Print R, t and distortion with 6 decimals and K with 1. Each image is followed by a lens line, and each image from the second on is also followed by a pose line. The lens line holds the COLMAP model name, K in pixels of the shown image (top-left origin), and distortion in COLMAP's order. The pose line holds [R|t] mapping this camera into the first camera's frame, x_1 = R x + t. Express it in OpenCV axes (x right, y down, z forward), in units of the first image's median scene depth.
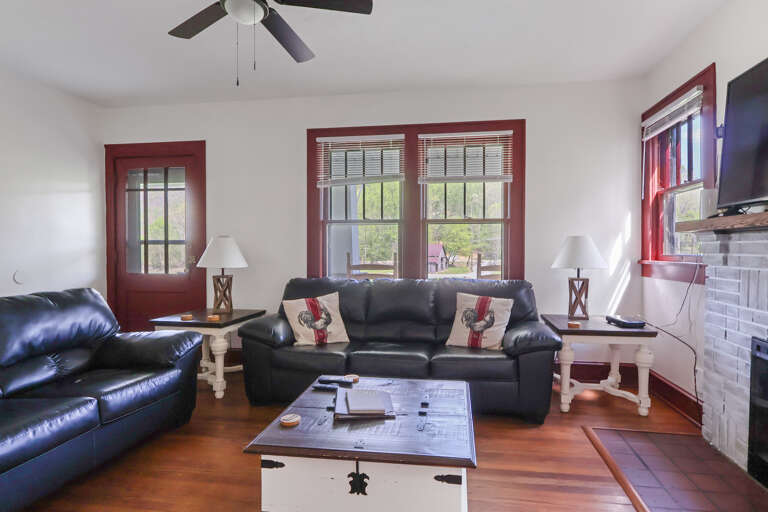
lens RADIAL K [[398.1, 0, 401.2], [0, 398.1, 254.1], [0, 0, 1]] dist [-0.000197, 0.004745]
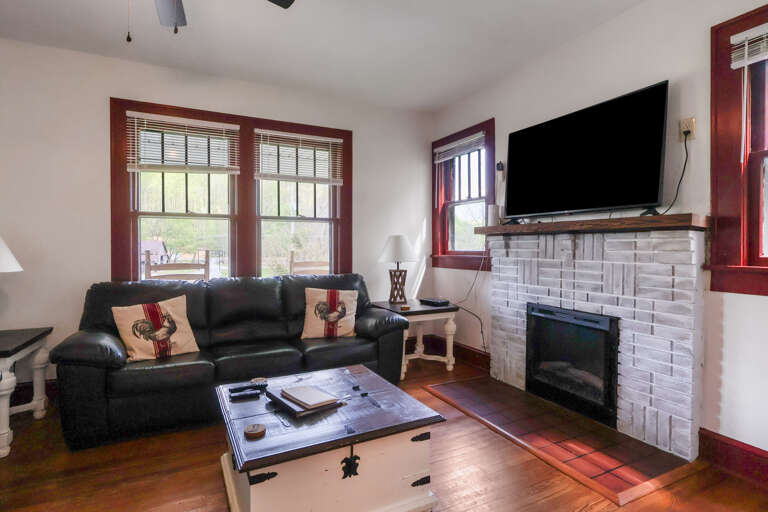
lens RADIAL K [[398.1, 0, 370.4], [0, 398.1, 250.9], [0, 0, 1]] dist [-0.000197, 0.004745]
pose [[0.826236, -0.006725, 0.563284, -0.314530], [0.006735, 0.999975, 0.002060, -0.000865], [-0.563283, 0.002092, 0.826261, 0.043215]]
